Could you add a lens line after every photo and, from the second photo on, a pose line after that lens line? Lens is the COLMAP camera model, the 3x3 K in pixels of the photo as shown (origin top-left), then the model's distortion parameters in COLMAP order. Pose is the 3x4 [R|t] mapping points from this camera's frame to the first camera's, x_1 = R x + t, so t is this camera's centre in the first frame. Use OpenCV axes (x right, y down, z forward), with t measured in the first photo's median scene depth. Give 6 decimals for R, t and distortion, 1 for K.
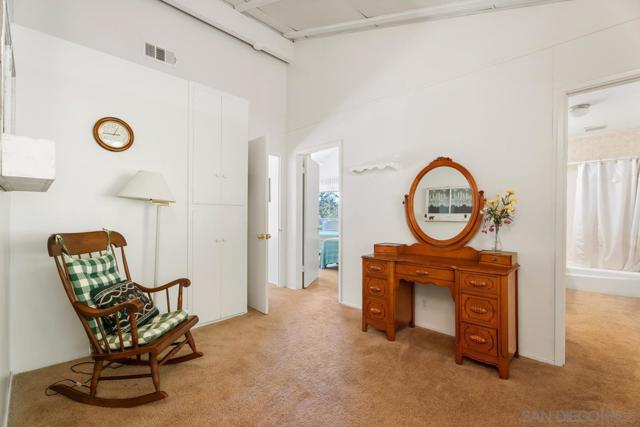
lens RADIAL K [[286.4, 0, 318.7], [0, 286.4, 215.6], [0, 0, 1]] dist [0.001456, -0.000373]
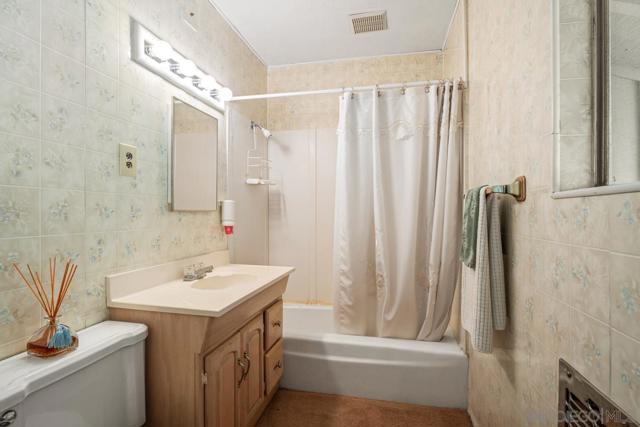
lens RADIAL K [[332.8, 0, 319.9], [0, 332.8, 212.7], [0, 0, 1]] dist [0.003391, 0.000279]
pose [[0.843977, -0.002847, 0.536372, 0.642706], [0.010969, 0.999868, -0.011952, 0.000141], [-0.536267, 0.015971, 0.843897, 0.628005]]
